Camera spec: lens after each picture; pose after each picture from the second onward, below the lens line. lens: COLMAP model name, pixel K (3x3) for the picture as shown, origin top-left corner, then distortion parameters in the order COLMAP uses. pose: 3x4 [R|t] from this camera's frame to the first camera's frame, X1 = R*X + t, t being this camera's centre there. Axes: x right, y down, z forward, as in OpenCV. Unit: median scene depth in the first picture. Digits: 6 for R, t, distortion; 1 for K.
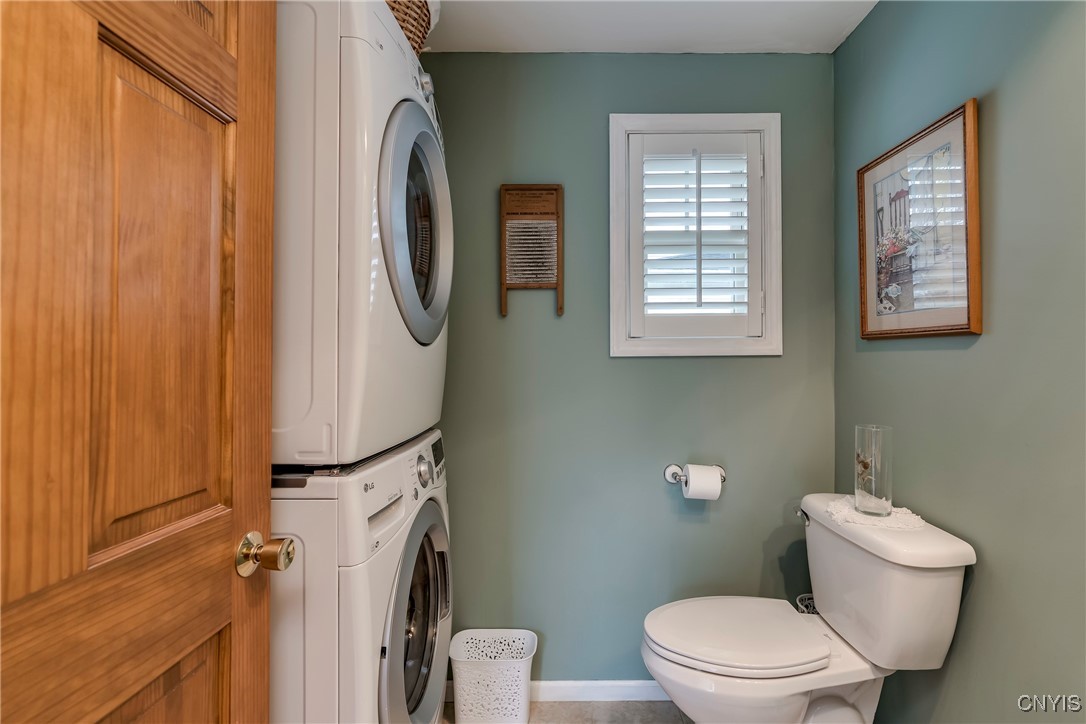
lens RADIAL K [[496.9, 0, 541.5], [0, 496.9, 355.4], [0, 0, 1]] dist [-0.005005, 0.002288]
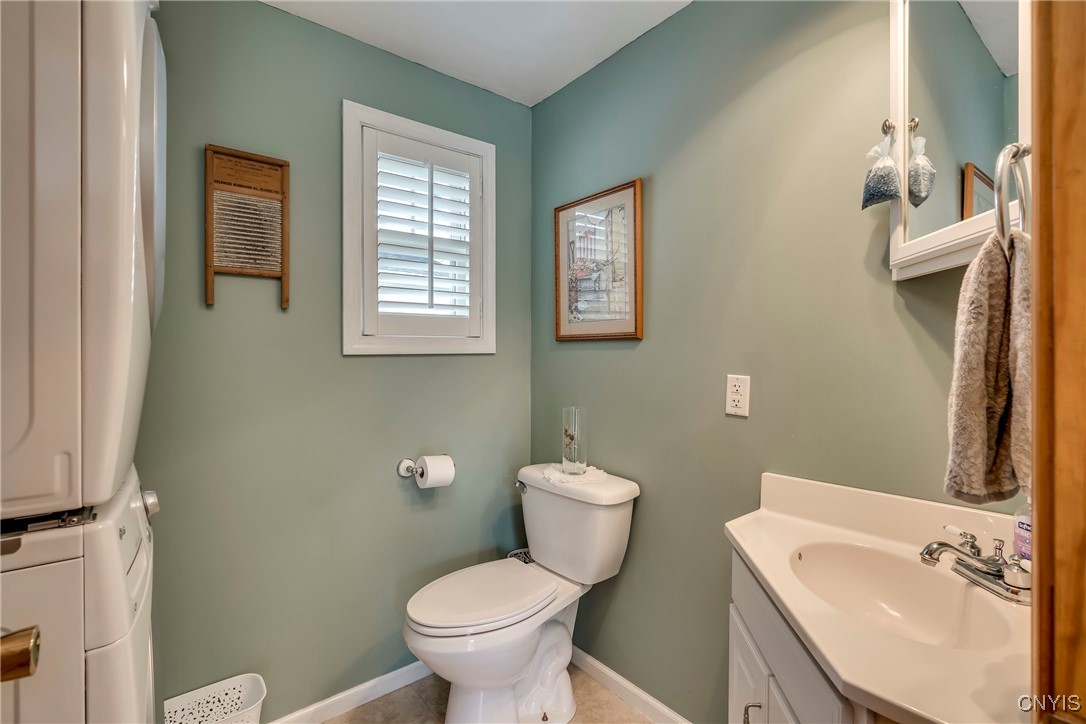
lens RADIAL K [[496.9, 0, 537.0], [0, 496.9, 359.6], [0, 0, 1]] dist [-0.005005, 0.002288]
pose [[0.783211, -0.007497, 0.621711, -0.169893], [-0.000326, 0.999922, 0.012468, -0.000307], [-0.621756, -0.009968, 0.783147, 0.022895]]
